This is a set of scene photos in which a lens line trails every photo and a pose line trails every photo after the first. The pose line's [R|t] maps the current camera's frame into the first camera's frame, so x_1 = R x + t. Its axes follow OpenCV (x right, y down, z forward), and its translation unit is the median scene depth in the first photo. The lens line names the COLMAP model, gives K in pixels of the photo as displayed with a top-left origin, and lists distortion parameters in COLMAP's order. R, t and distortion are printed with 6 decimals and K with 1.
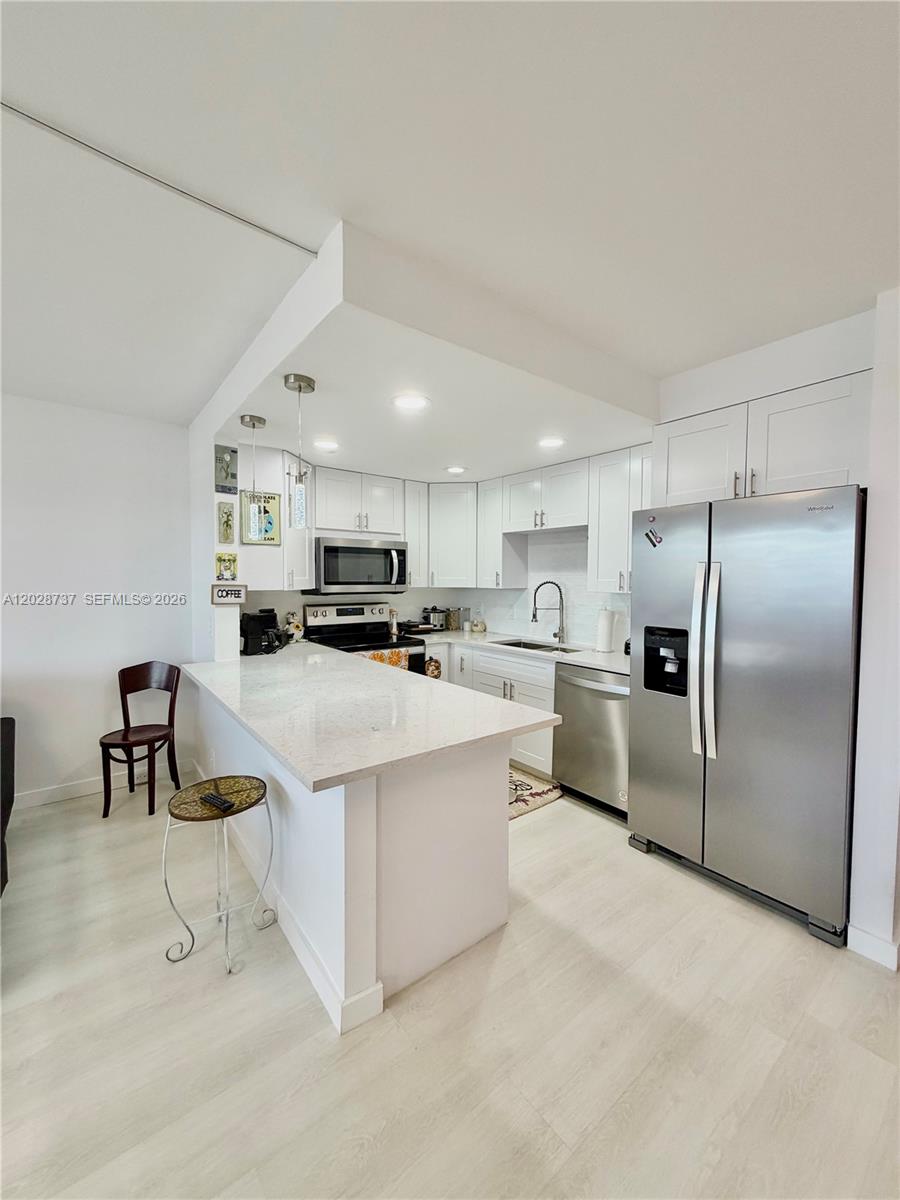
lens RADIAL K [[477.3, 0, 444.3], [0, 477.3, 598.4], [0, 0, 1]] dist [0.002145, -0.000513]
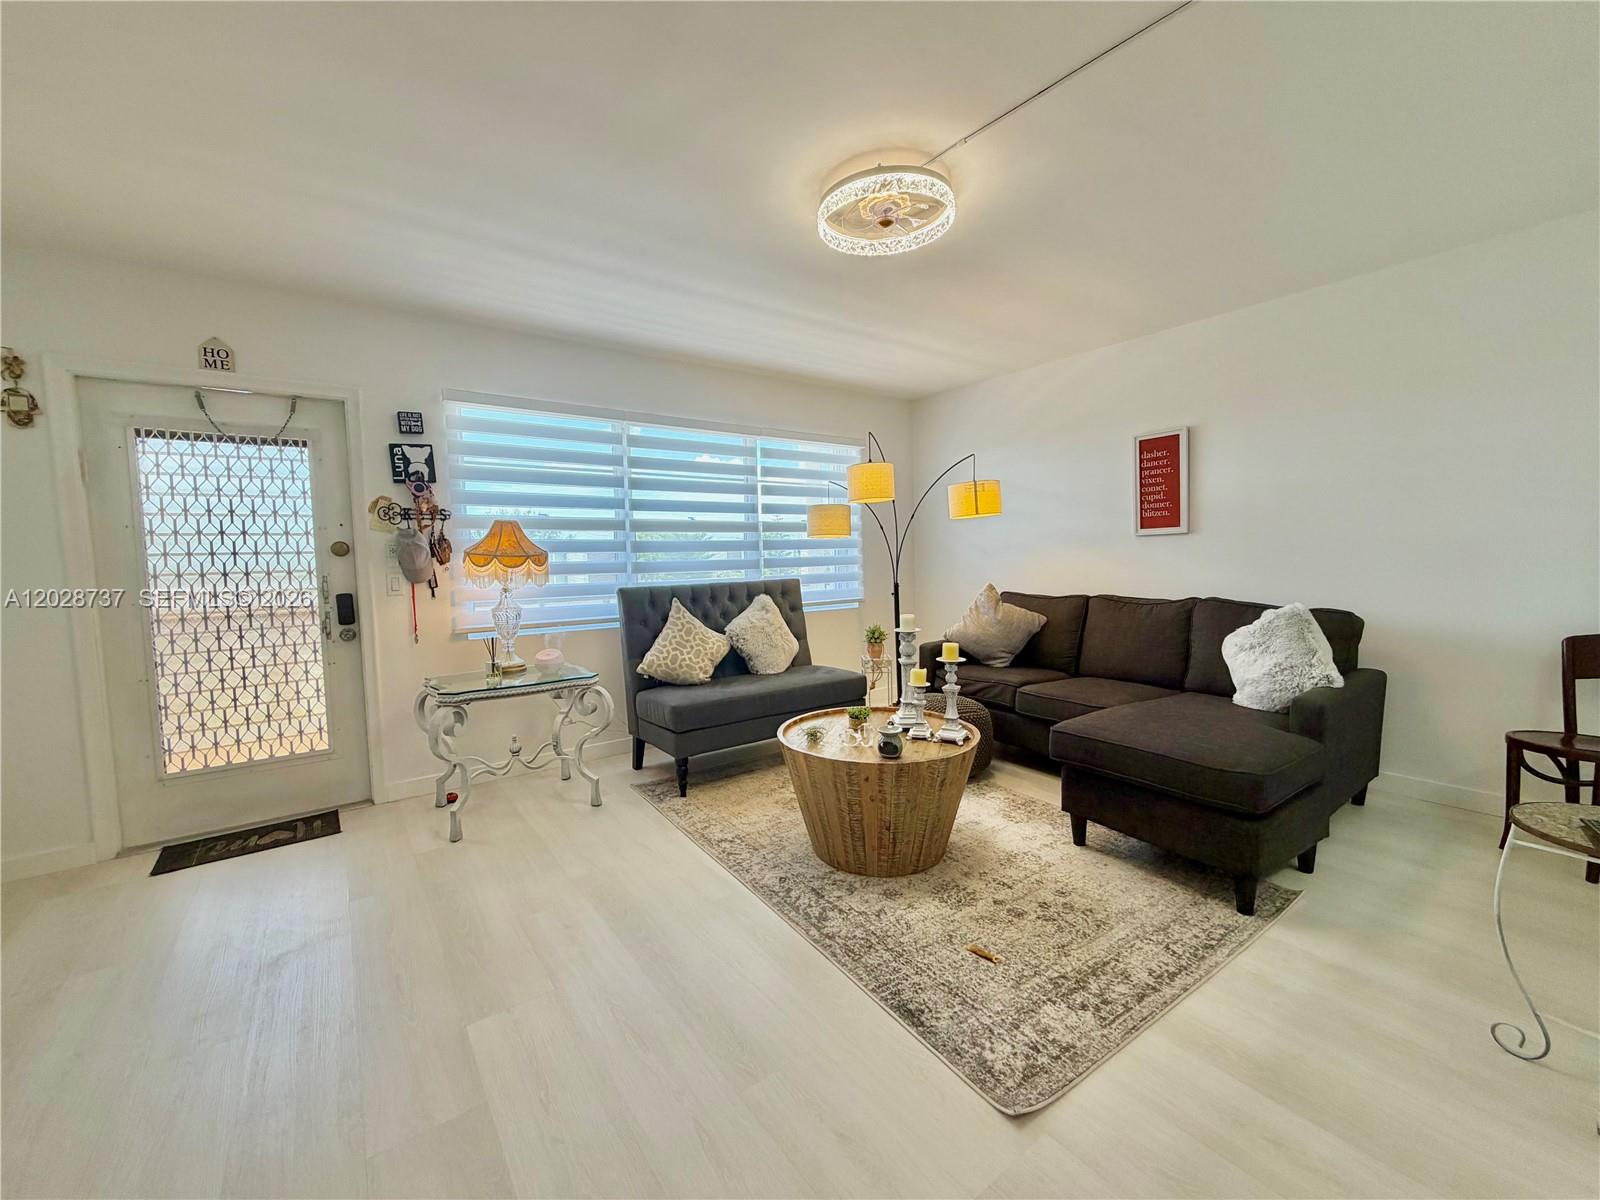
lens RADIAL K [[636.4, 0, 796.2], [0, 636.4, 598.9], [0, 0, 1]] dist [0.002145, -0.000513]
pose [[-0.025730, 0.063085, -0.997676, 0.165031], [-0.018602, 0.997804, 0.063573, 0.068569], [0.999496, 0.020195, -0.024500, 0.030057]]
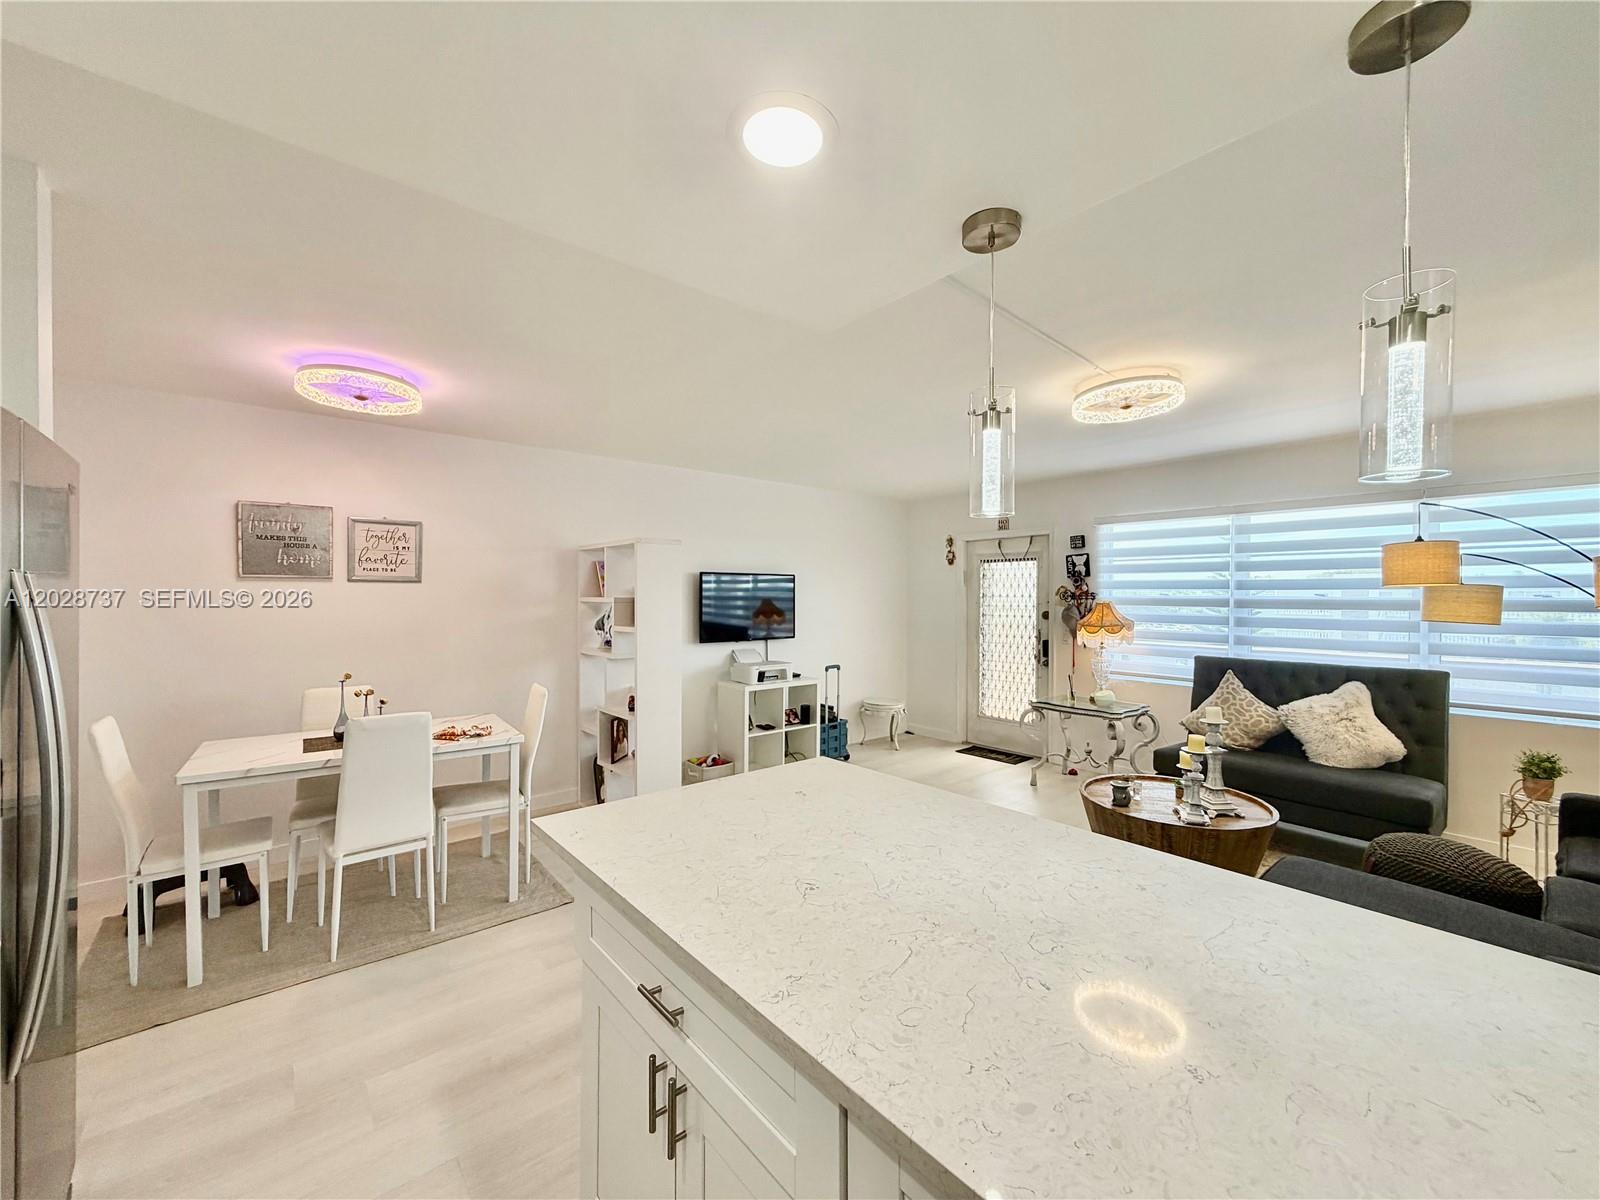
lens RADIAL K [[636.4, 0, 795.5], [0, 636.4, 599.0], [0, 0, 1]] dist [0.002145, -0.000513]
pose [[-0.999212, -0.007235, -0.039031, -0.044029], [-0.009016, 0.998917, 0.045654, -0.060034], [0.038658, 0.045970, -0.998195, 1.105491]]
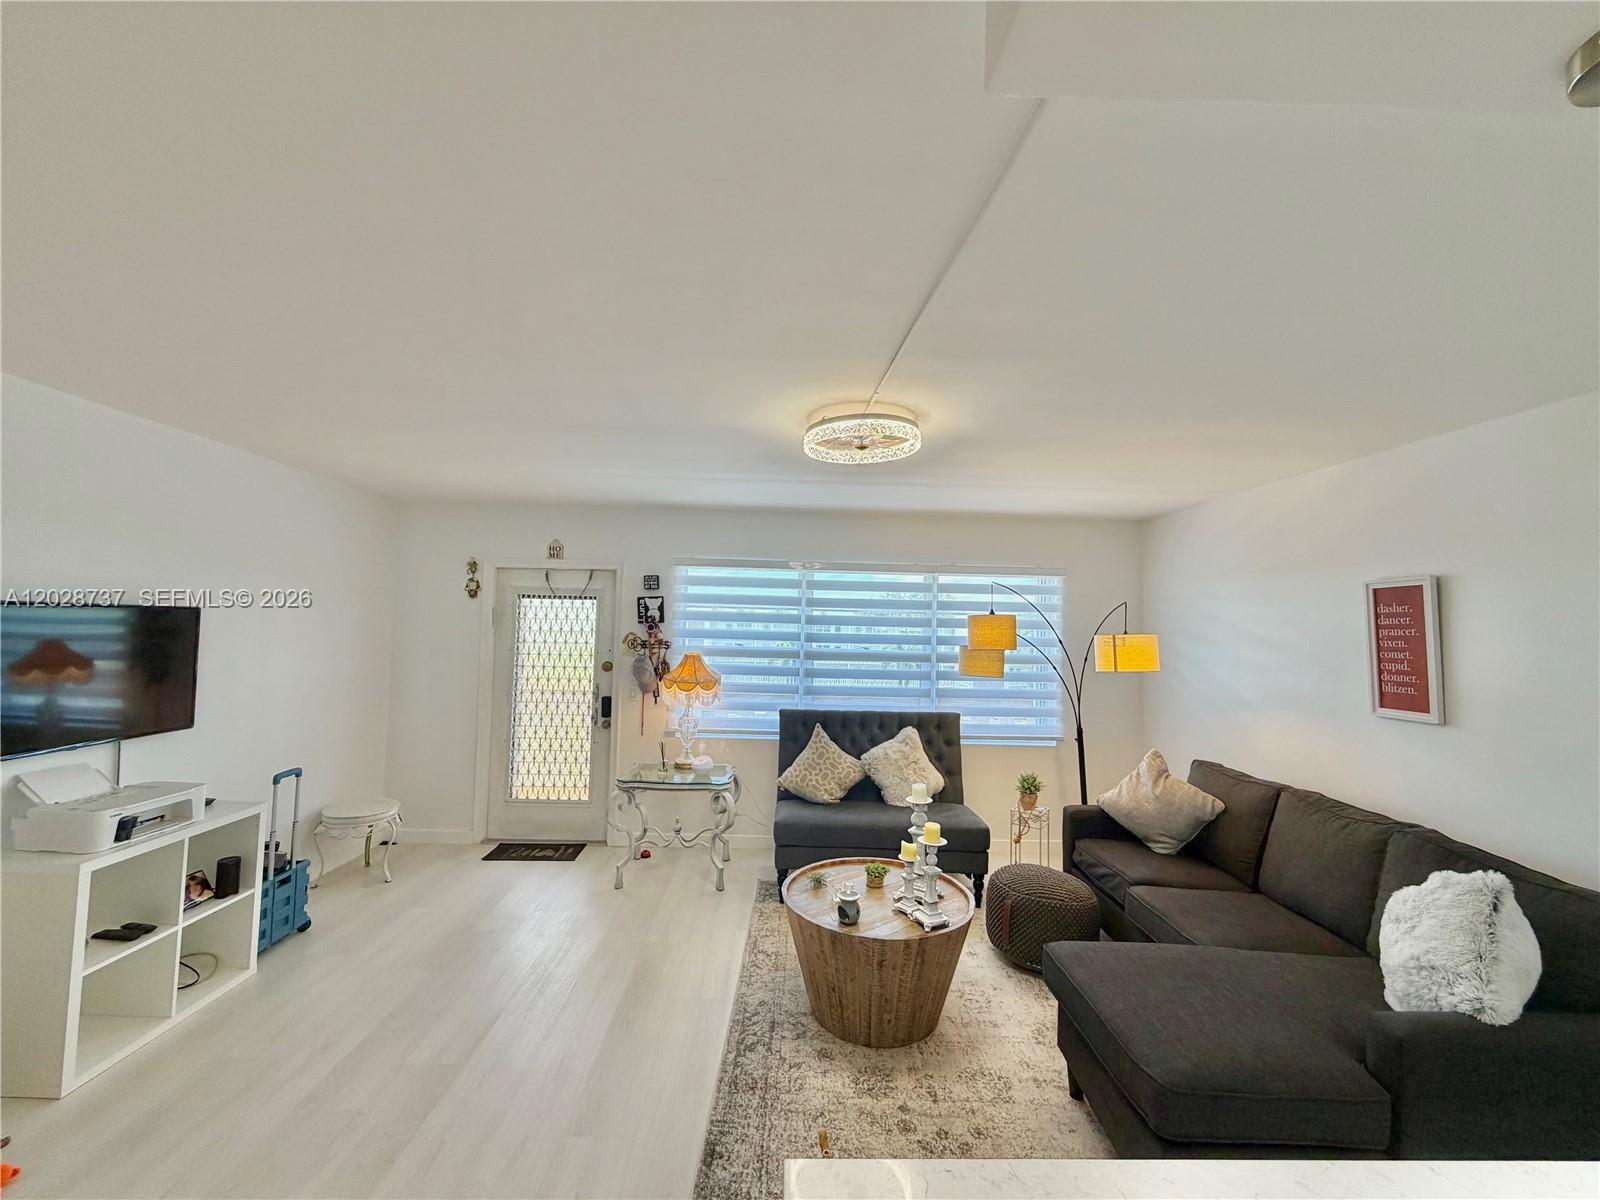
lens RADIAL K [[636.4, 0, 795.5], [0, 636.4, 599.2], [0, 0, 1]] dist [0.002145, -0.000513]
pose [[-0.593439, -0.052846, -0.803142, 0.133700], [-0.060250, 0.997959, -0.021146, -0.092887], [0.802621, 0.035840, -0.595412, 0.557257]]
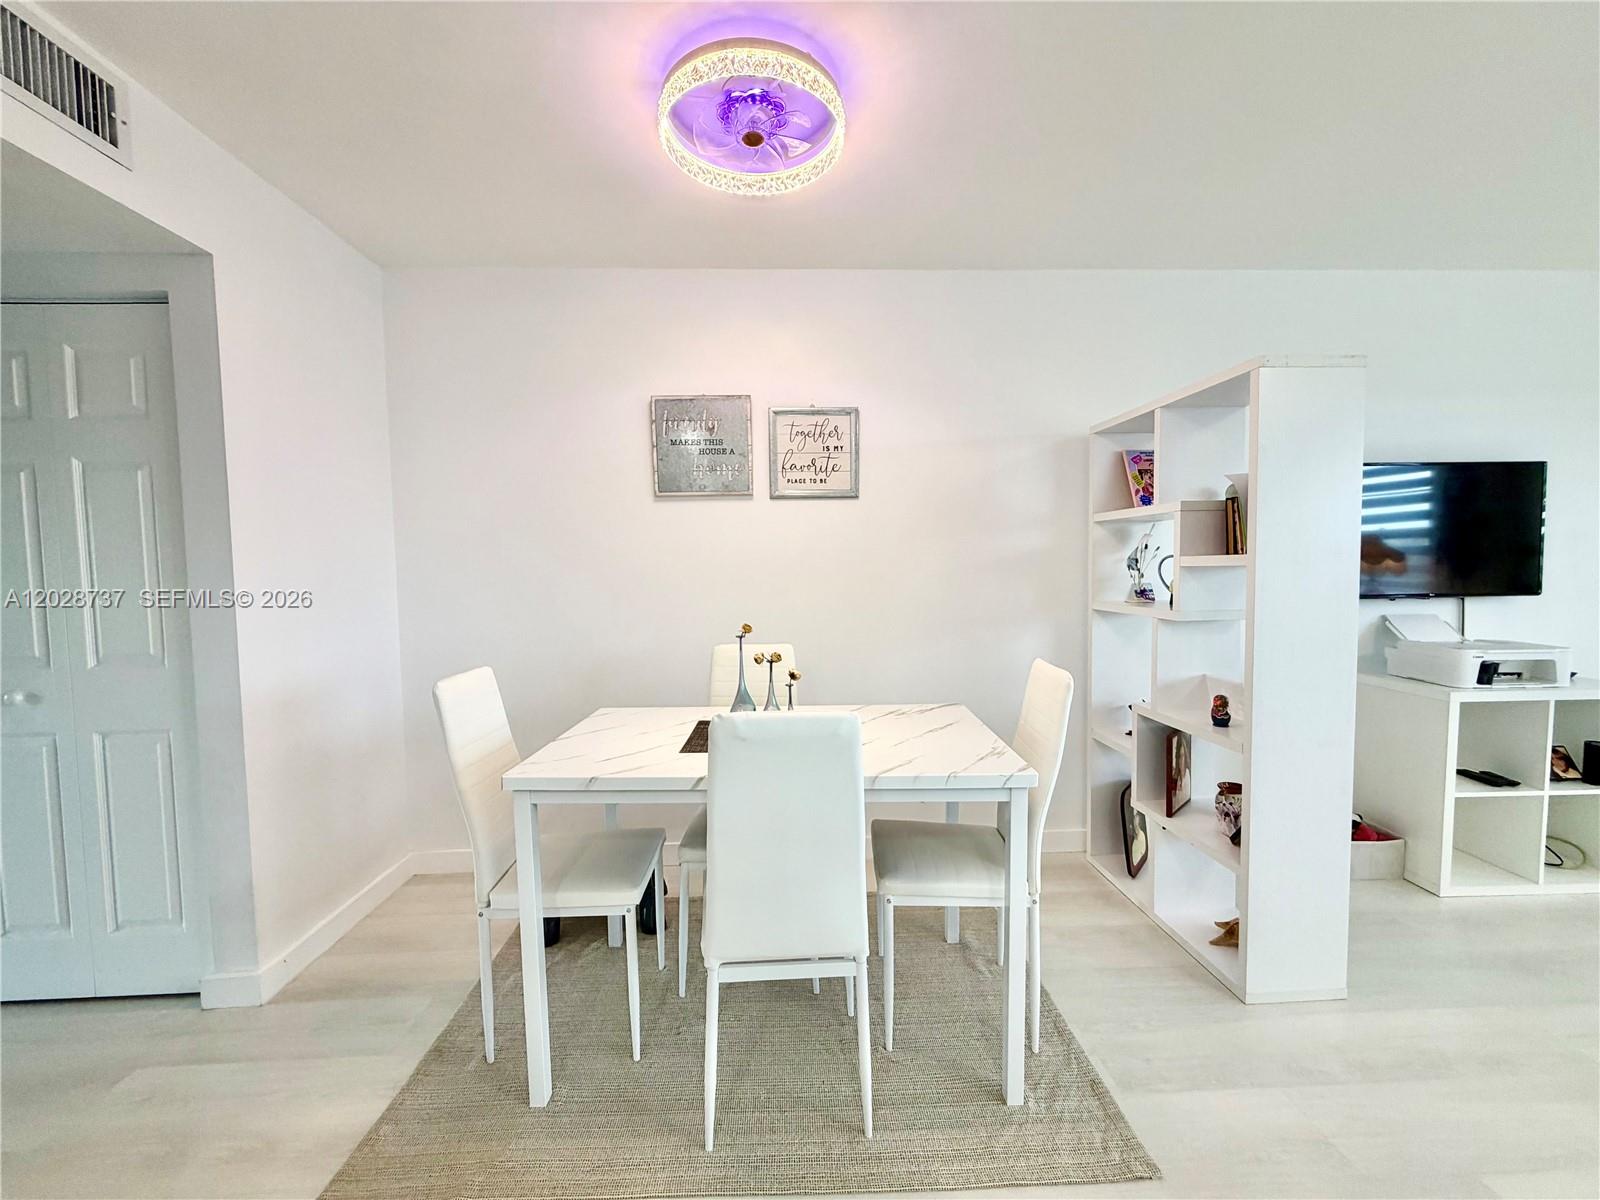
lens RADIAL K [[636.4, 0, 796.0], [0, 636.4, 598.9], [0, 0, 1]] dist [0.002145, -0.000513]
pose [[-0.816179, -0.023603, 0.577316, 0.222379], [0.035005, 0.995310, 0.090180, 0.029000], [-0.576737, 0.093812, -0.811525, 0.564383]]
